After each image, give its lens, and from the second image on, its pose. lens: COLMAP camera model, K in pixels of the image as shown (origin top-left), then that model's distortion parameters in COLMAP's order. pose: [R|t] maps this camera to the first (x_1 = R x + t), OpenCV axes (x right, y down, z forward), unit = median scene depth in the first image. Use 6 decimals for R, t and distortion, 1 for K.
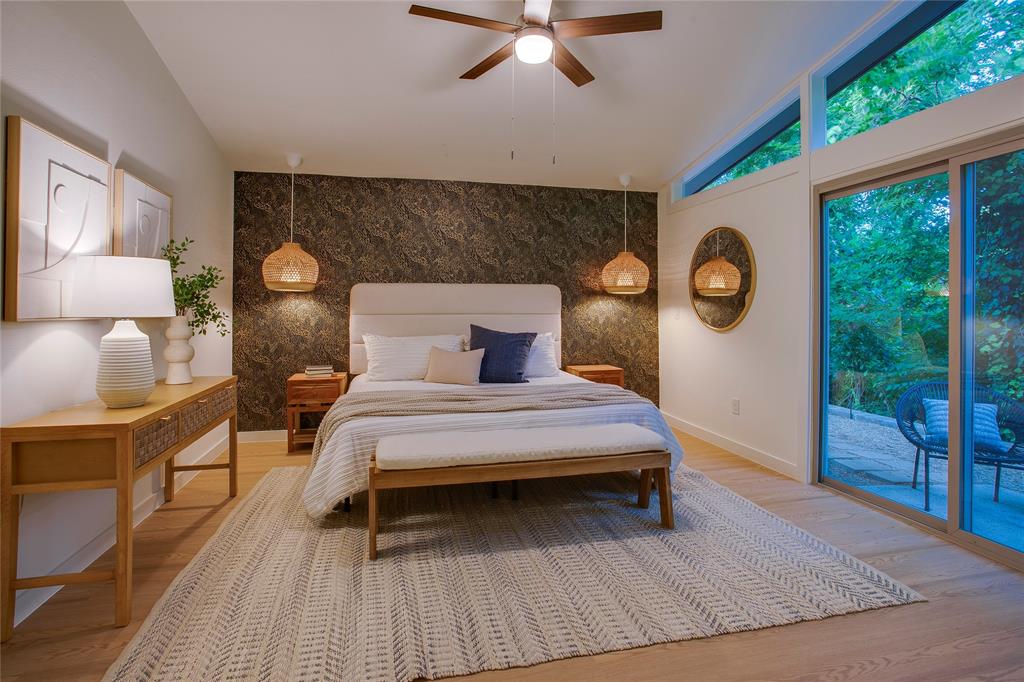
lens RADIAL K [[537.4, 0, 511.8], [0, 537.4, 310.4], [0, 0, 1]] dist [-0.072400, 0.048120]
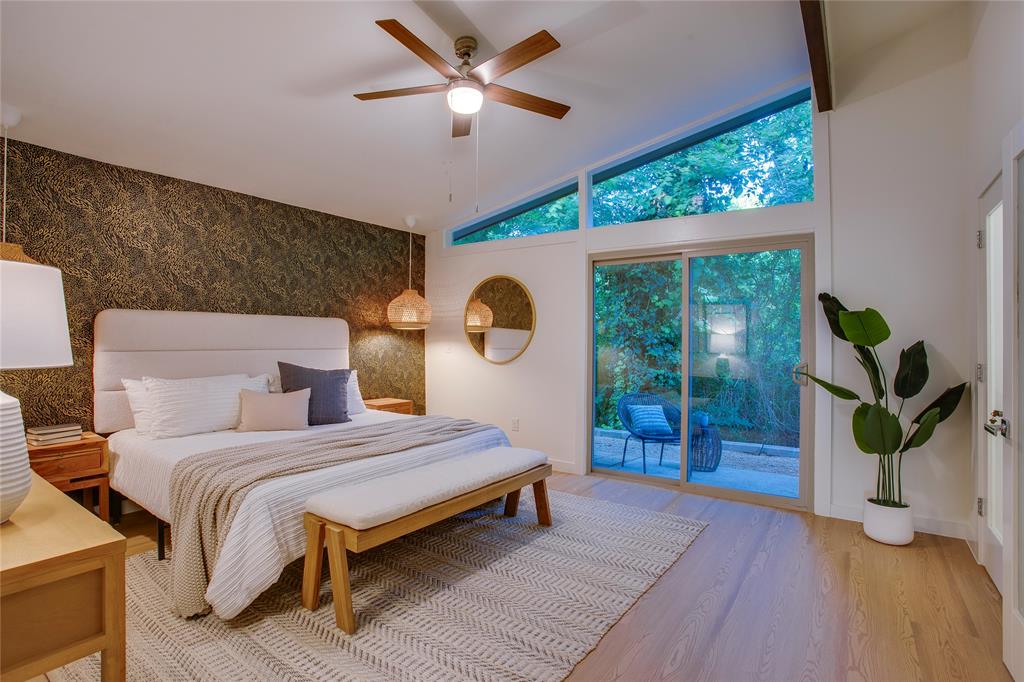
lens RADIAL K [[522.7, 0, 526.1], [0, 522.7, 344.9], [0, 0, 1]] dist [-0.076906, 0.042237]
pose [[0.727124, -0.001116, 0.686505, -0.358335], [-0.005638, 0.999955, 0.007597, -0.010433], [-0.686483, -0.009394, 0.727085, 0.105122]]
